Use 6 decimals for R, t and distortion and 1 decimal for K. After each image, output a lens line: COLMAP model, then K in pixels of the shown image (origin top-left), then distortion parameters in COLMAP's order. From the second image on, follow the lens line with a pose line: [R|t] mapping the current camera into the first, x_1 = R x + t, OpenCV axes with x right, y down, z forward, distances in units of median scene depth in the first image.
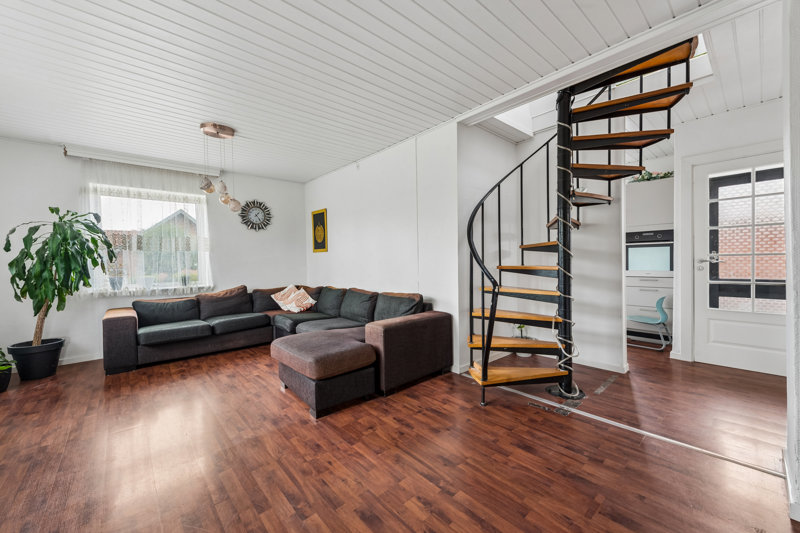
lens RADIAL K [[316.1, 0, 400.0], [0, 316.1, 266.5], [0, 0, 1]] dist [0.013885, -0.000795]
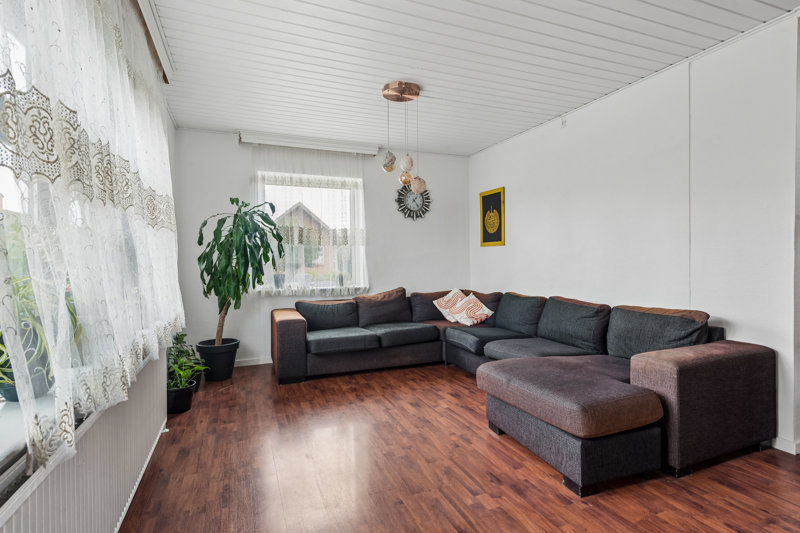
lens RADIAL K [[395.4, 0, 400.0], [0, 395.4, 266.5], [0, 0, 1]] dist [0.018316, -0.001085]
pose [[0.945371, 0.014119, -0.325689, -0.226378], [-0.013536, 0.999900, 0.004057, 0.002892], [0.325714, 0.000573, 0.945468, 0.062536]]
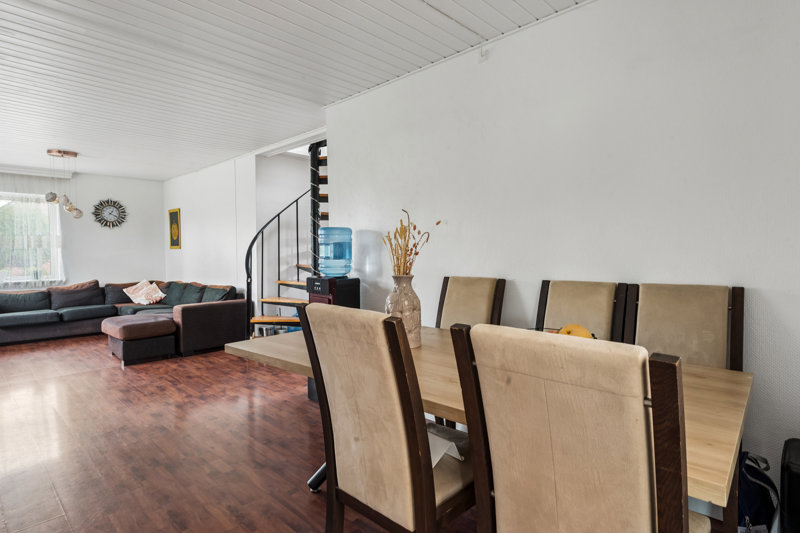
lens RADIAL K [[428.7, 0, 400.0], [0, 428.7, 266.5], [0, 0, 1]] dist [0.000719, 0.000135]
pose [[0.996028, 0.008959, 0.088586, 0.536871], [-0.009929, 0.999895, 0.010516, -0.014792], [-0.088483, -0.011354, 0.996013, -0.711382]]
